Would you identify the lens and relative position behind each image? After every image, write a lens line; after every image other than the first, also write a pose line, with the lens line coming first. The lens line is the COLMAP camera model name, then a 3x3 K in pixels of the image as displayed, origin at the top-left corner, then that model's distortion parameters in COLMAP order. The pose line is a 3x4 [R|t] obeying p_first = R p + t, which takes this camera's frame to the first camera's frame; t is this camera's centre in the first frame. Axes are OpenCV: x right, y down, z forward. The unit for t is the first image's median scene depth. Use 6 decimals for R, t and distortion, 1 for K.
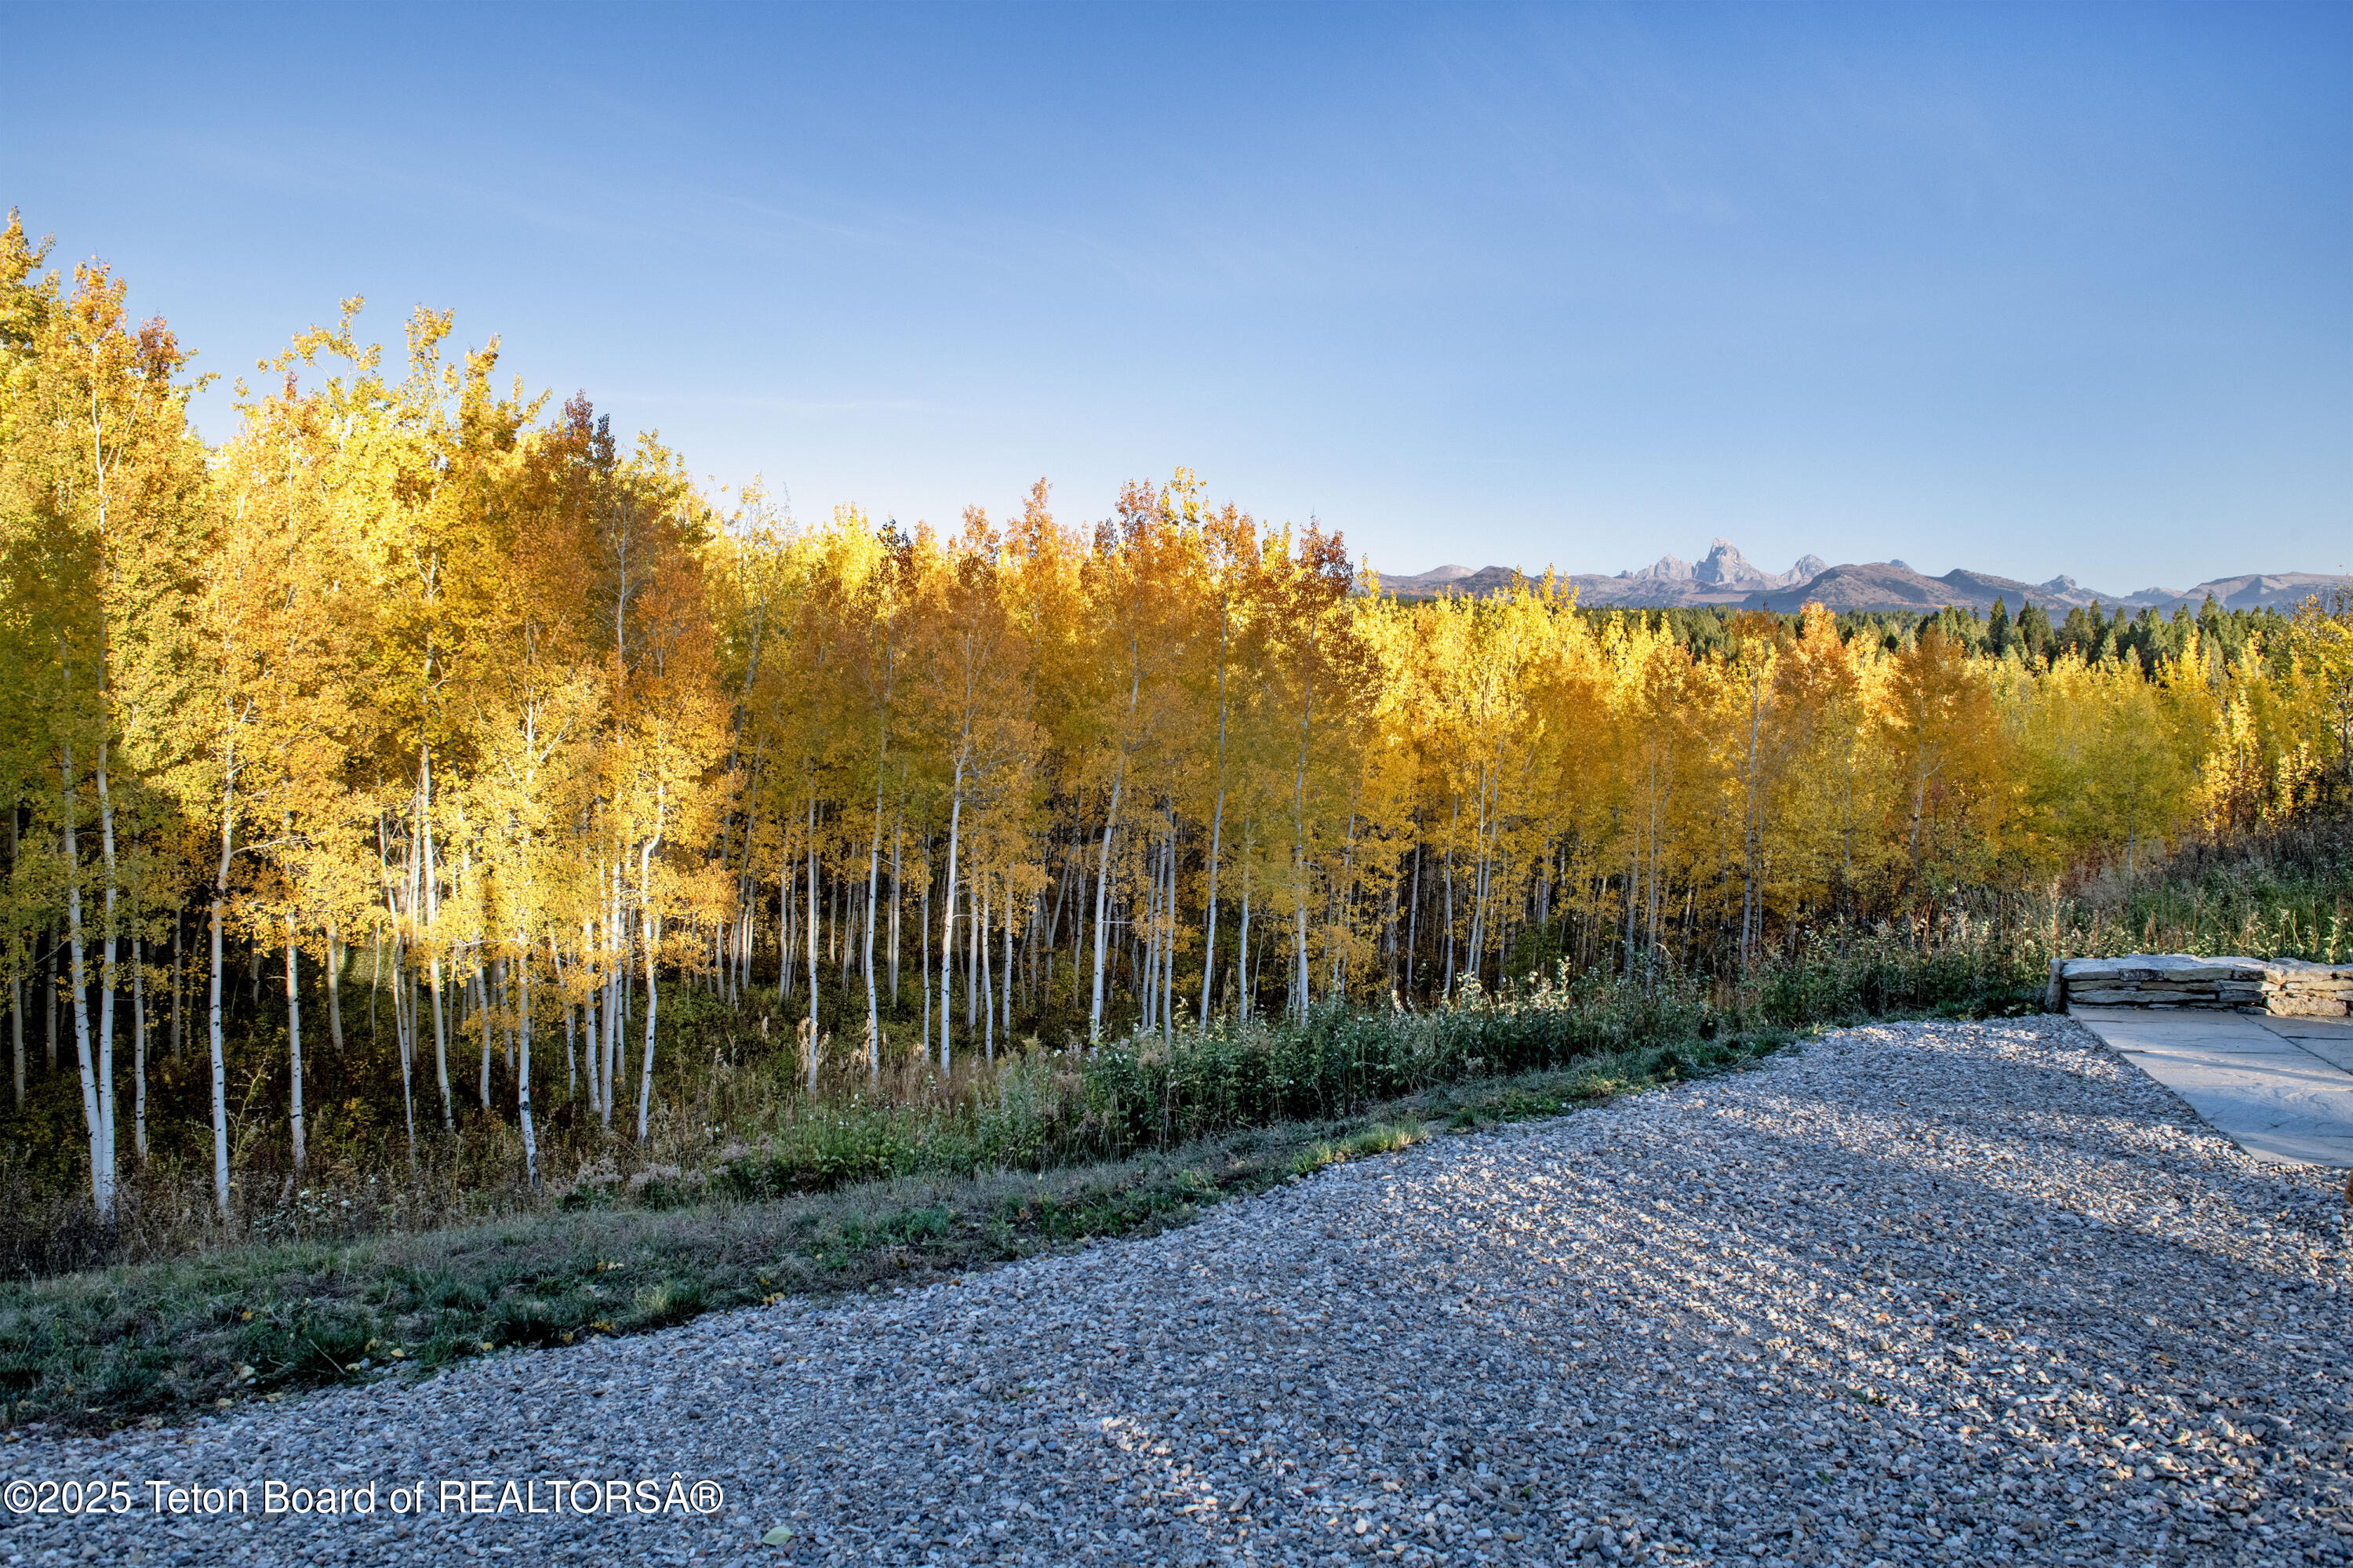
lens RADIAL K [[1635.8, 0, 1184.1], [0, 1635.8, 786.6], [0, 0, 1]] dist [-0.038564, -0.012662]
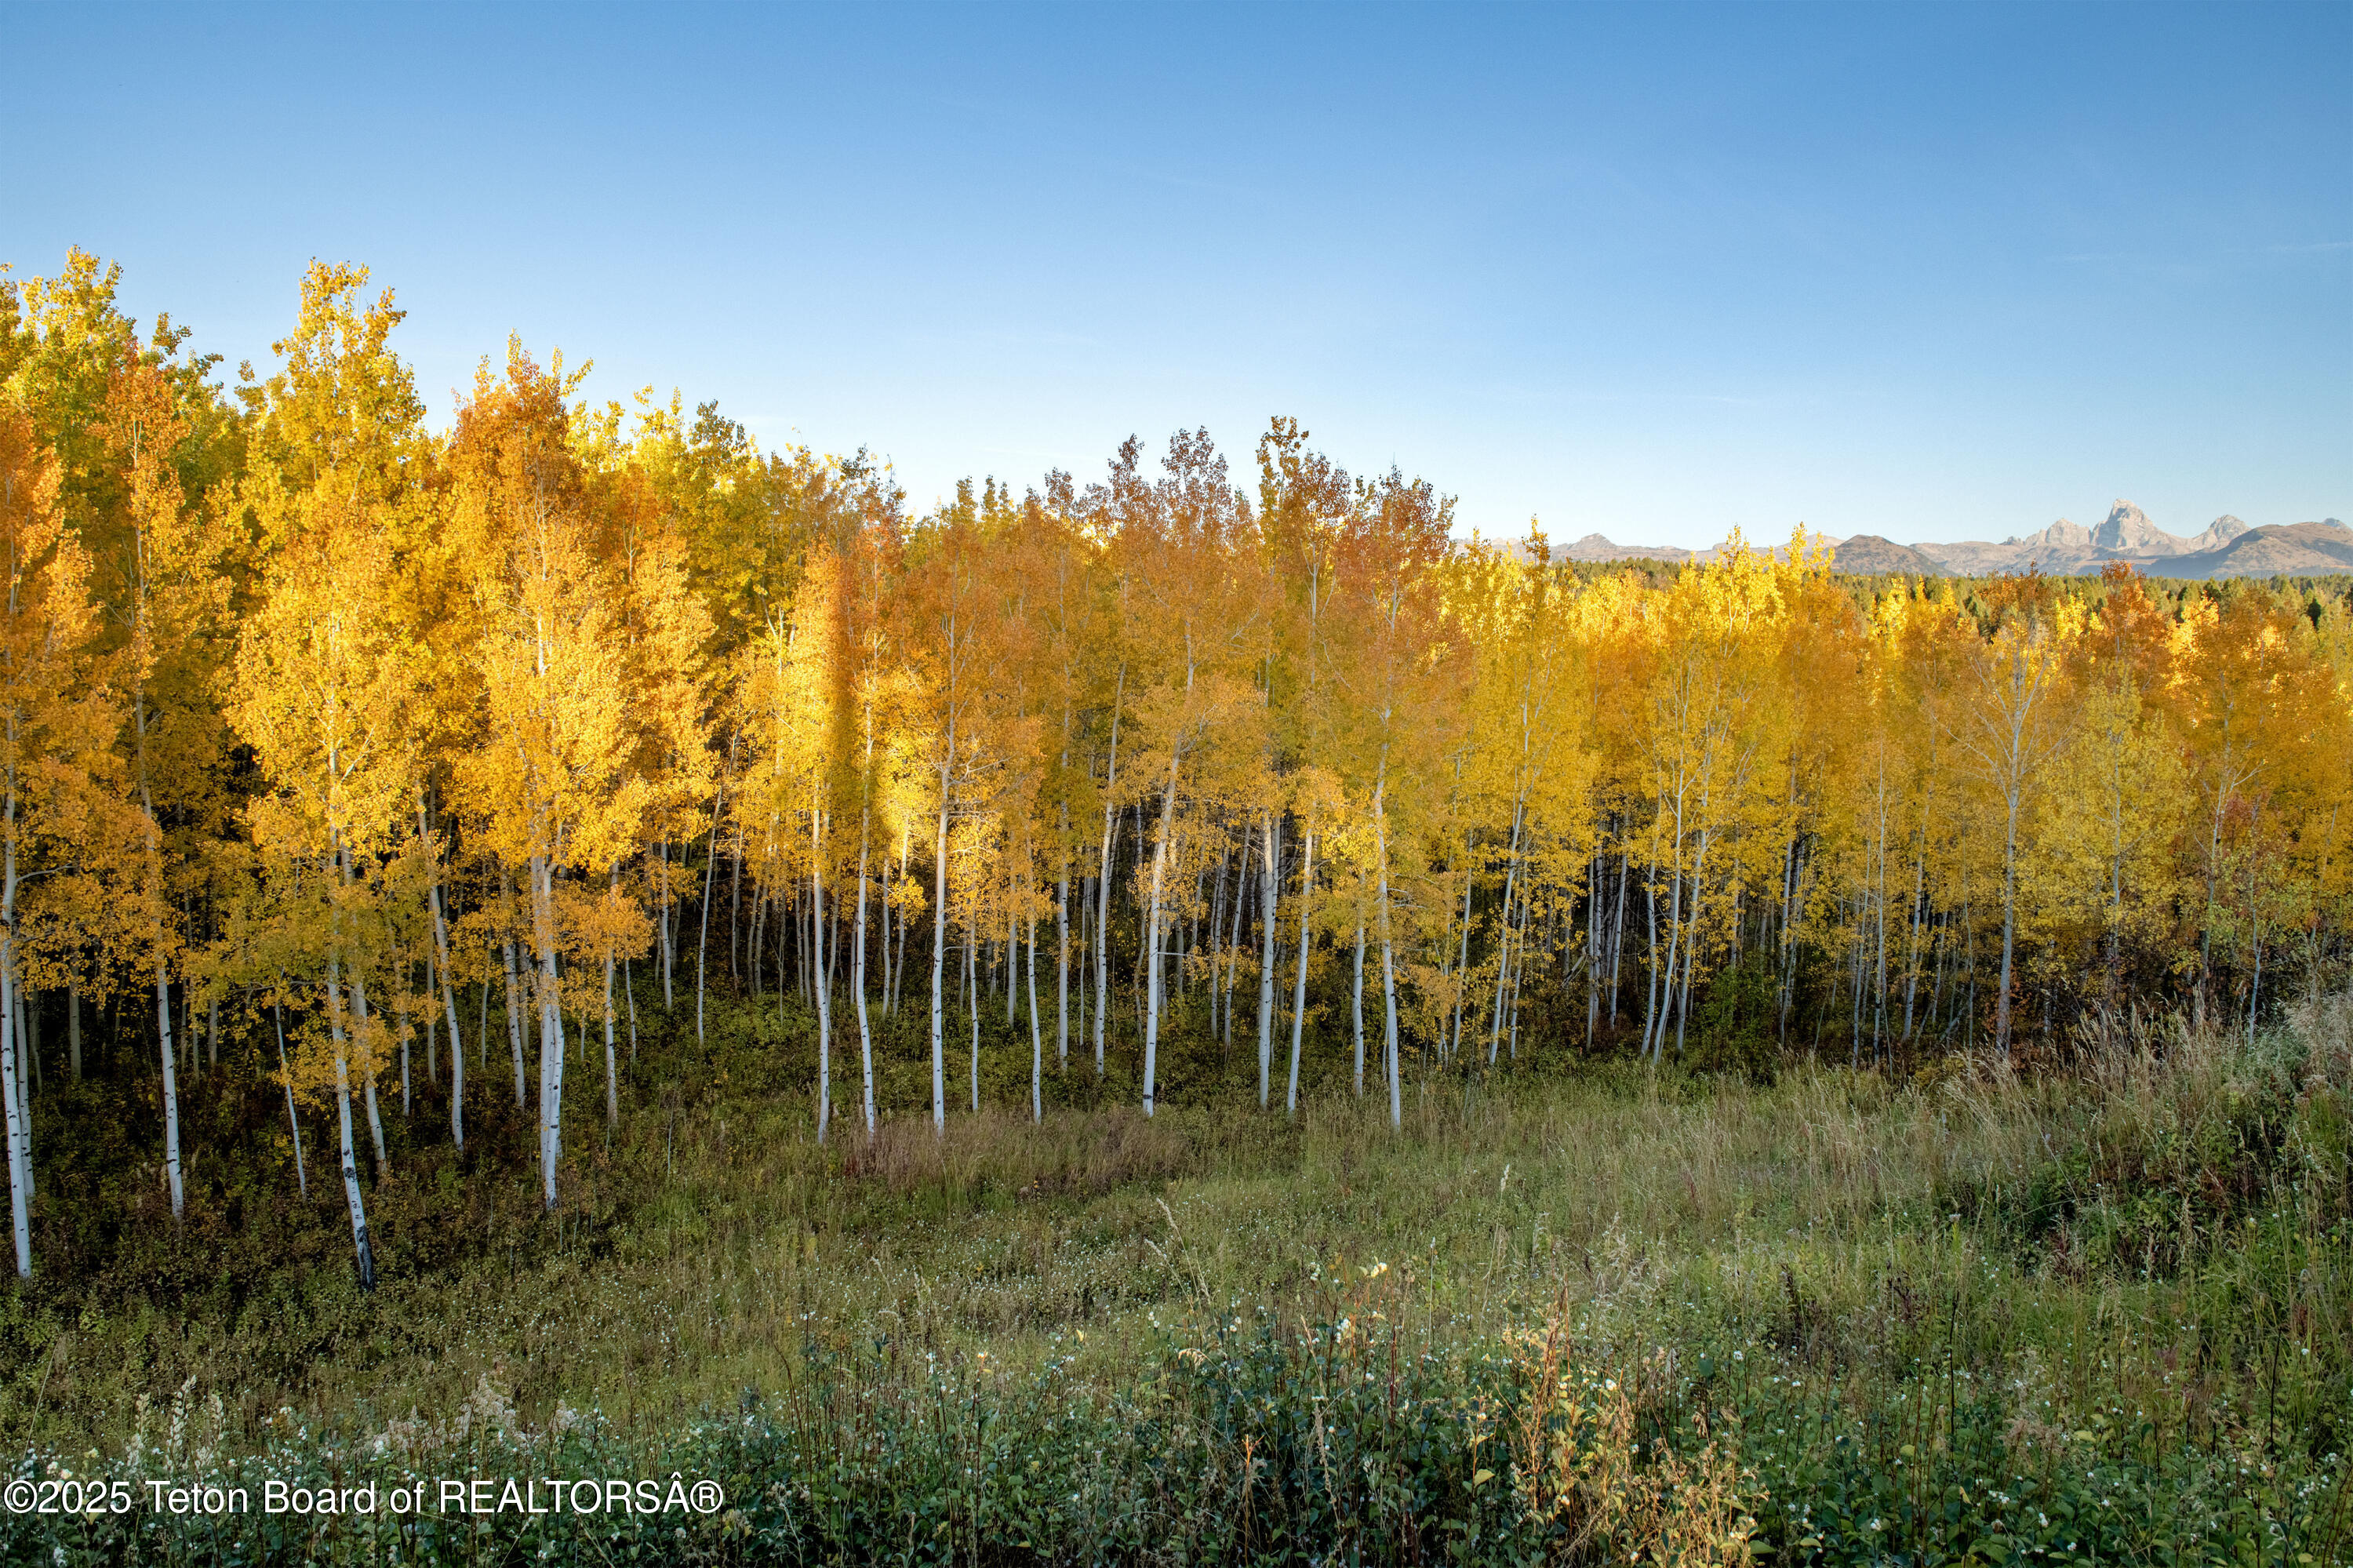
lens RADIAL K [[1635.8, 0, 1184.2], [0, 1635.8, 778.3], [0, 0, 1]] dist [-0.038564, -0.012662]
pose [[0.978289, 0.004786, -0.207190, 0.117084], [-0.003341, 0.999968, 0.007326, -0.011947], [0.207218, -0.006475, 0.978273, 0.143512]]
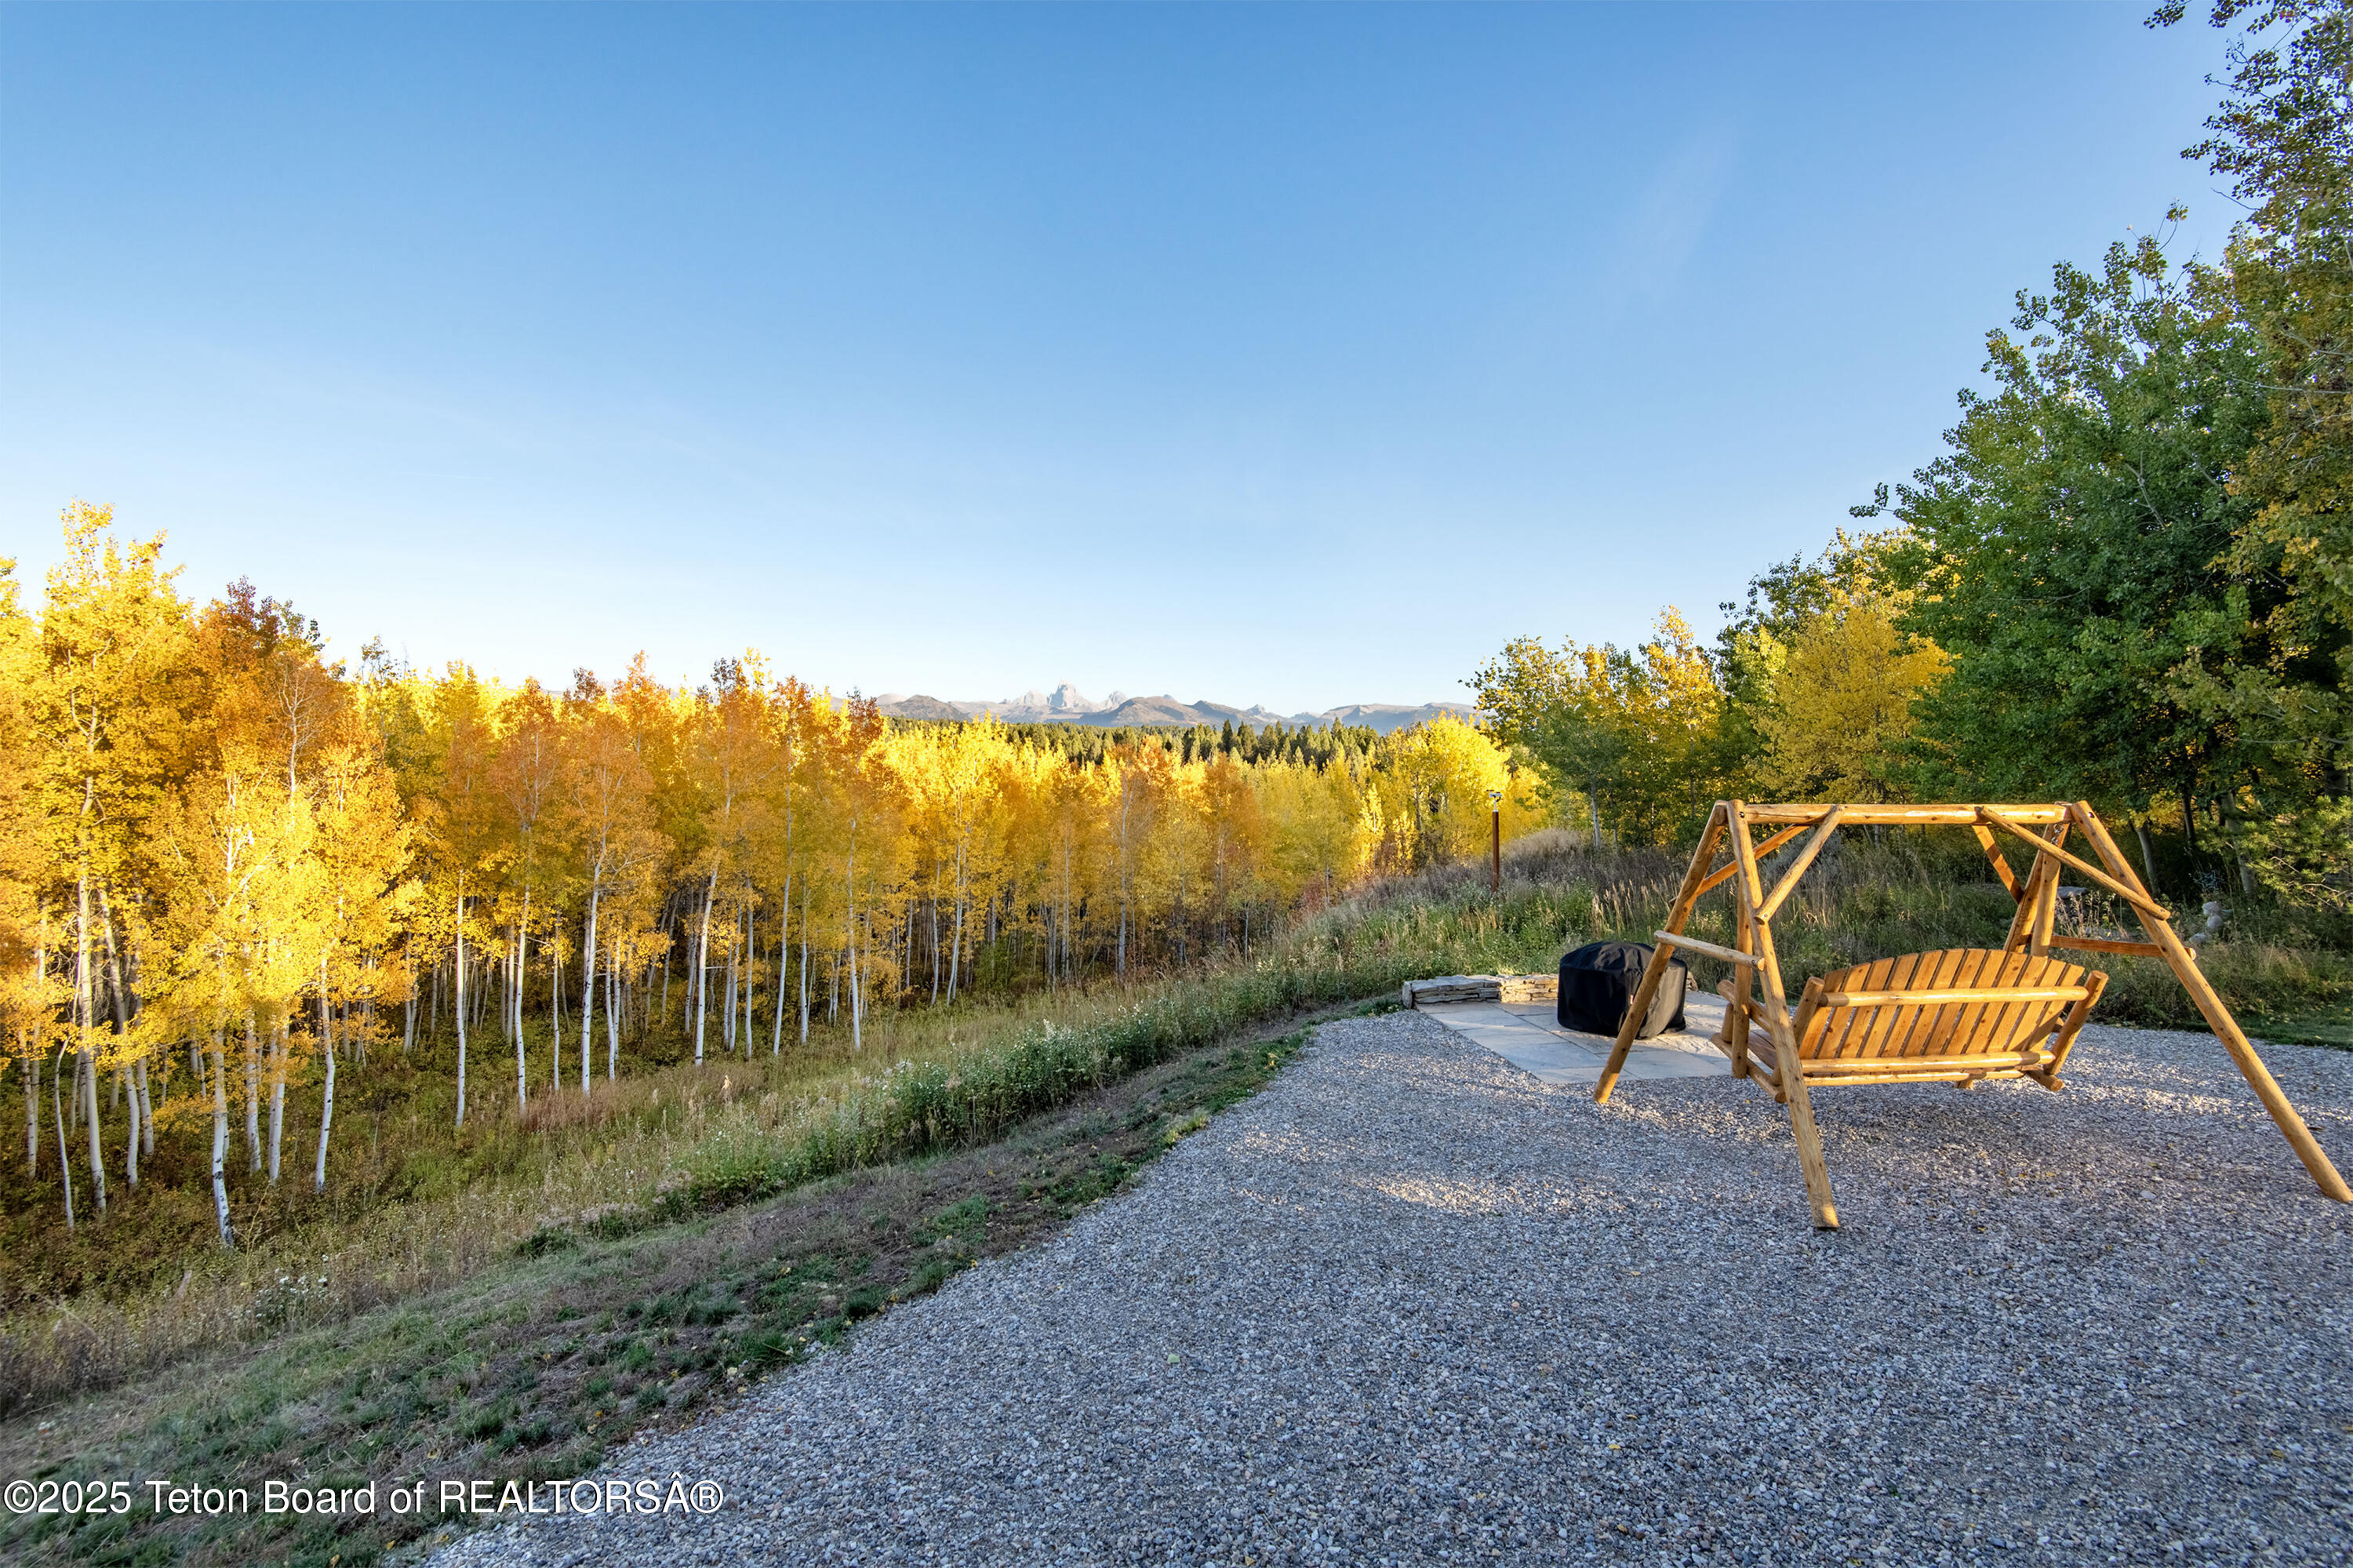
lens RADIAL K [[1069.2, 0, 1198.1], [0, 1069.2, 788.2], [0, 0, 1]] dist [0.008297, -0.003363]
pose [[0.904691, -0.019414, 0.425626, -0.046650], [0.039670, 0.998460, -0.038778, -0.016370], [-0.424218, 0.051966, 0.904068, -0.023330]]
